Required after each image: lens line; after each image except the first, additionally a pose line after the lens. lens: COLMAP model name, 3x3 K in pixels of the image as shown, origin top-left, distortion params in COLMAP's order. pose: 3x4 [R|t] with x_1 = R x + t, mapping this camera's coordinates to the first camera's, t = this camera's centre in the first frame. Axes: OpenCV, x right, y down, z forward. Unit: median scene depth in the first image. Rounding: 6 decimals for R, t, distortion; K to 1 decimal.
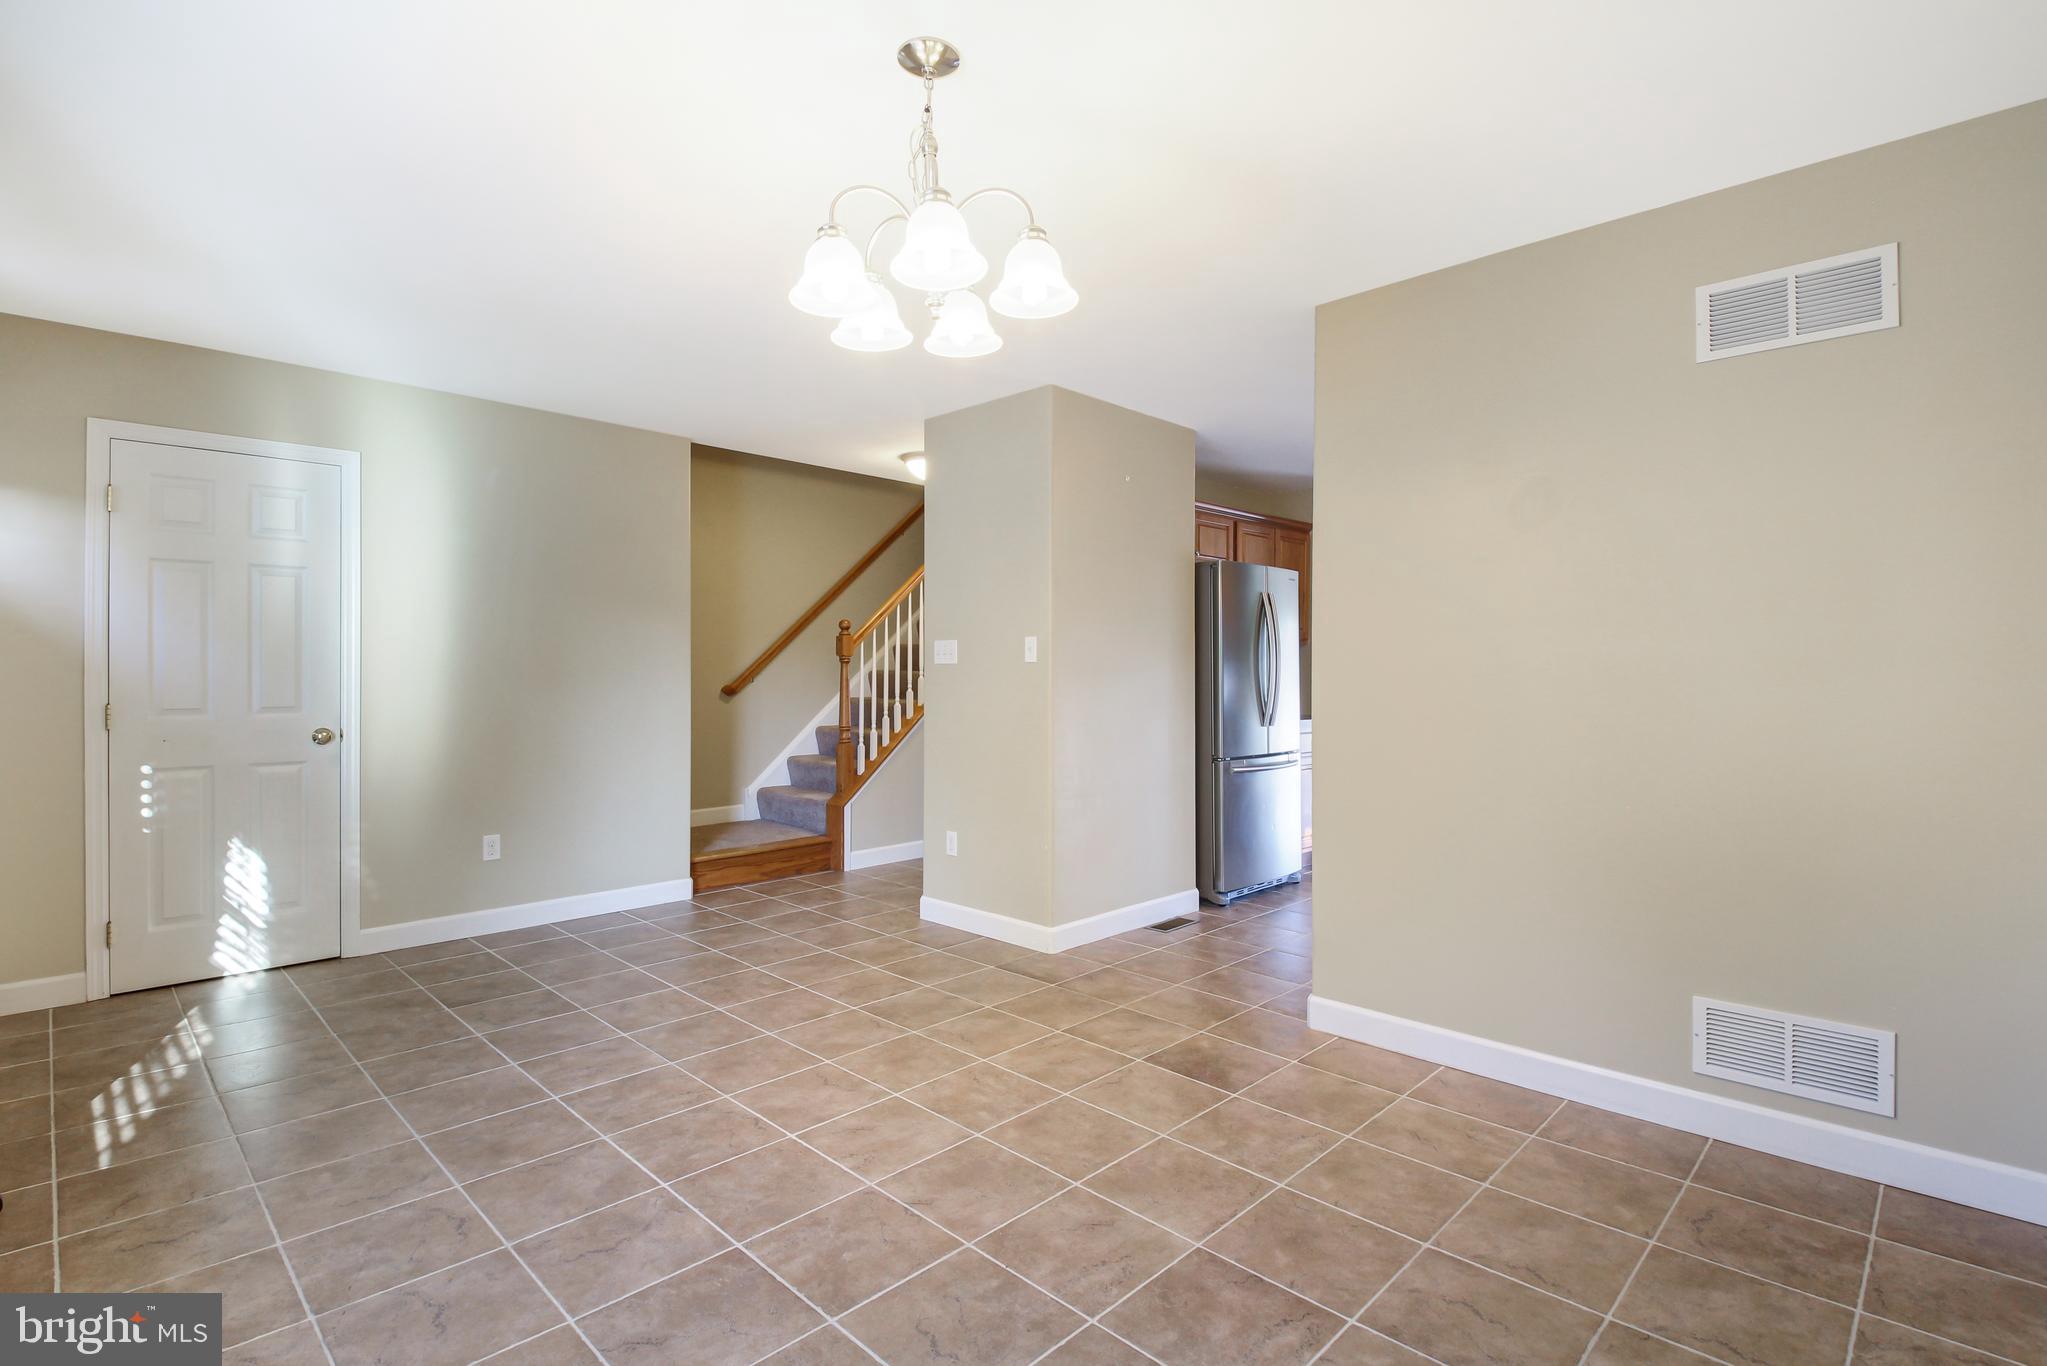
lens RADIAL K [[965.1, 0, 1018.7], [0, 965.1, 680.4], [0, 0, 1]] dist [0.033288, -0.024181]
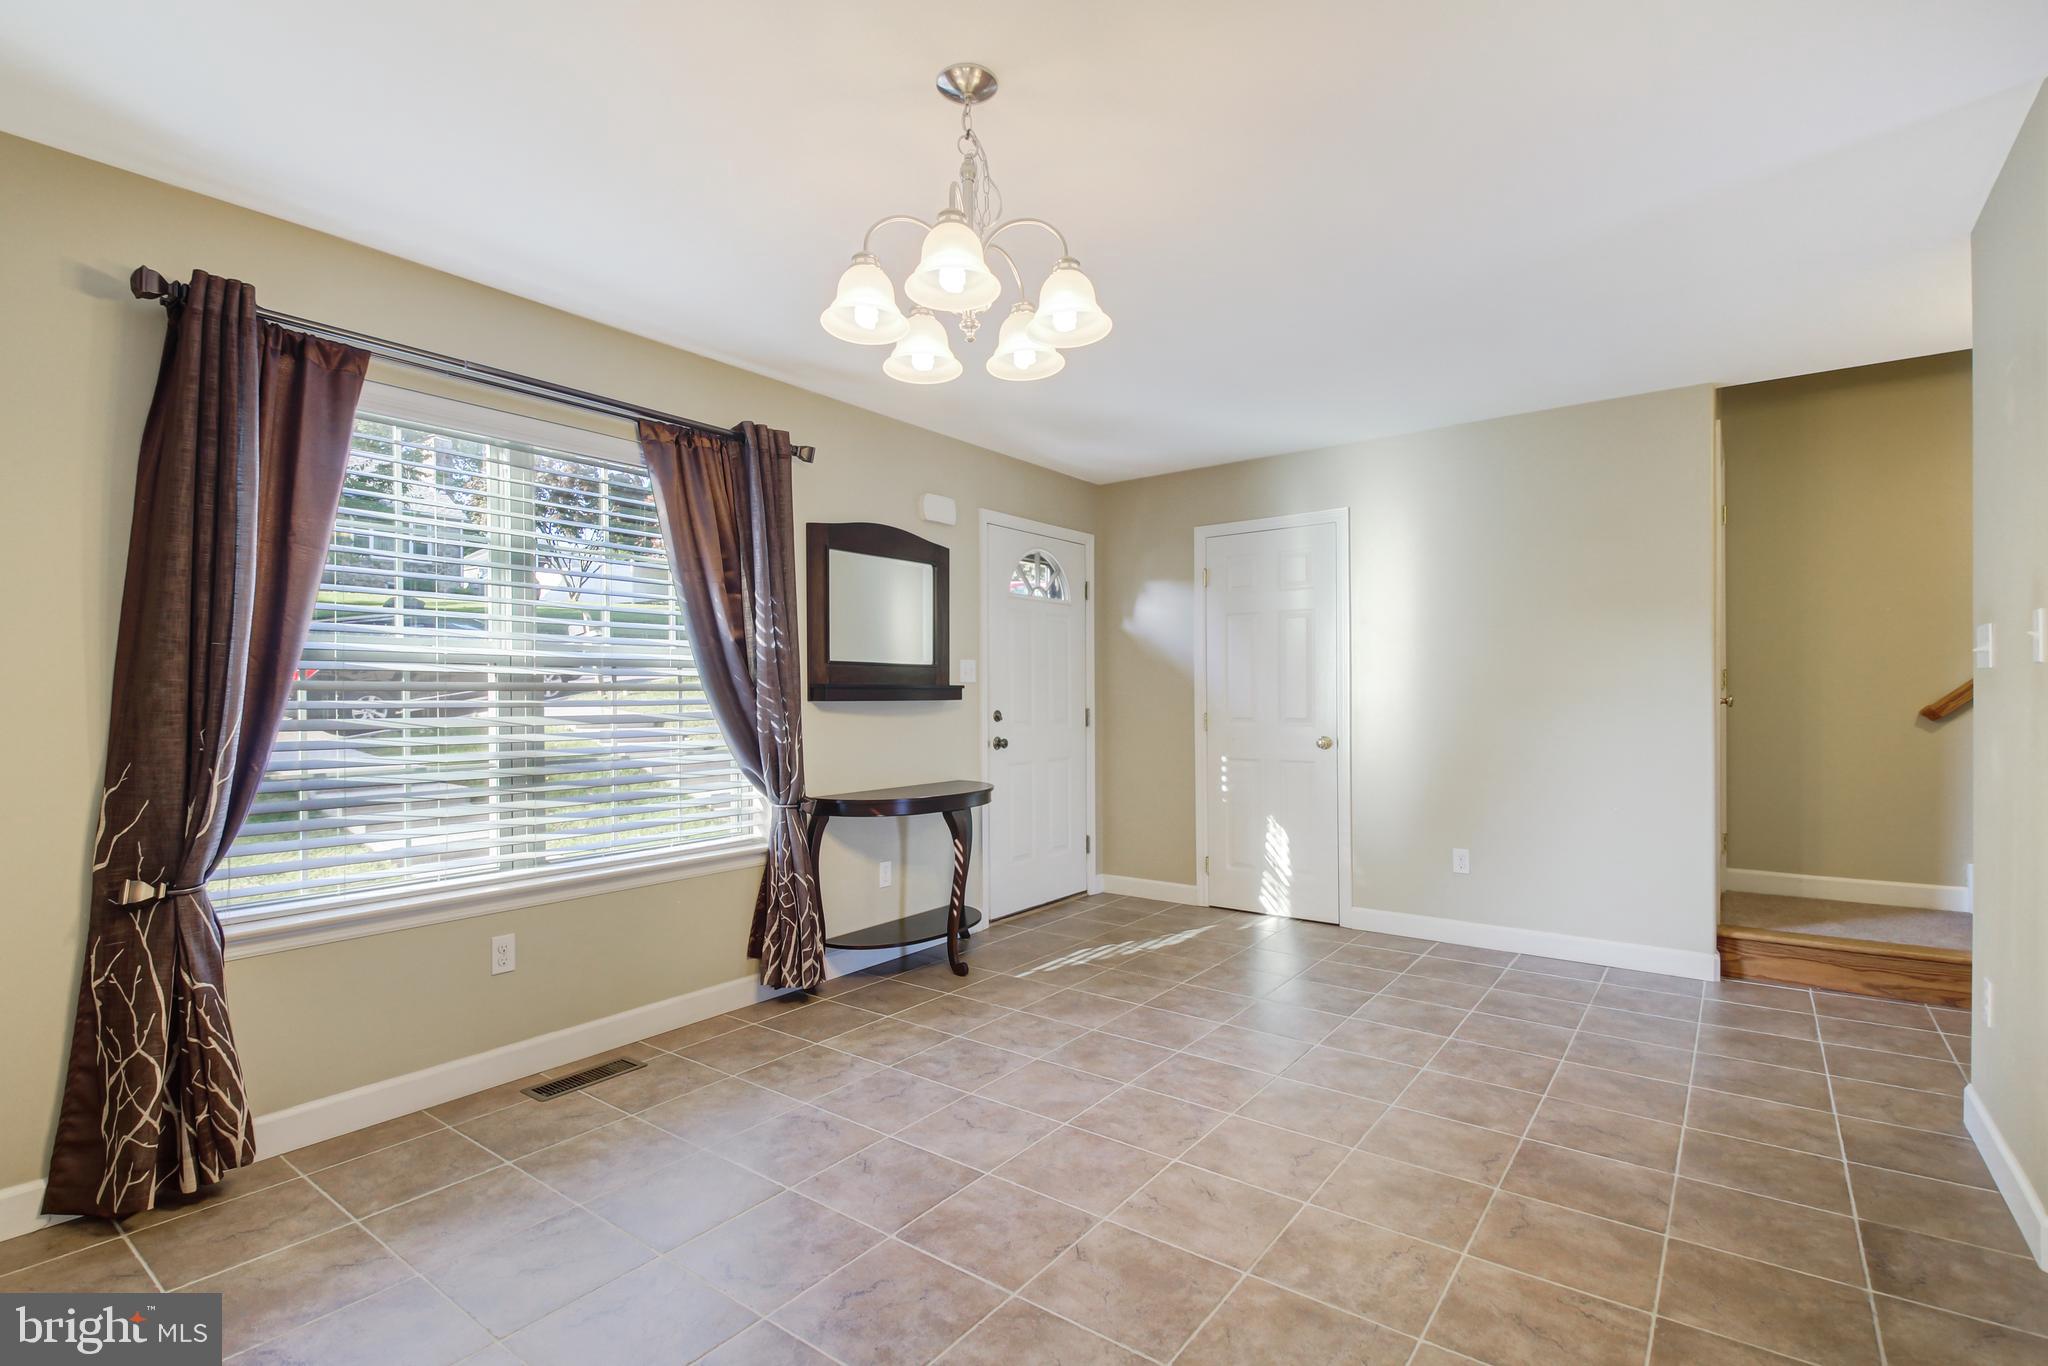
lens RADIAL K [[959.4, 0, 1018.7], [0, 959.4, 710.2], [0, 0, 1]] dist [0.039319, -0.021705]
pose [[0.129485, 0.010355, -0.991527, 0.627447], [0.001526, 0.999942, 0.010642, 0.002628], [0.991580, -0.002891, 0.129462, 0.634219]]
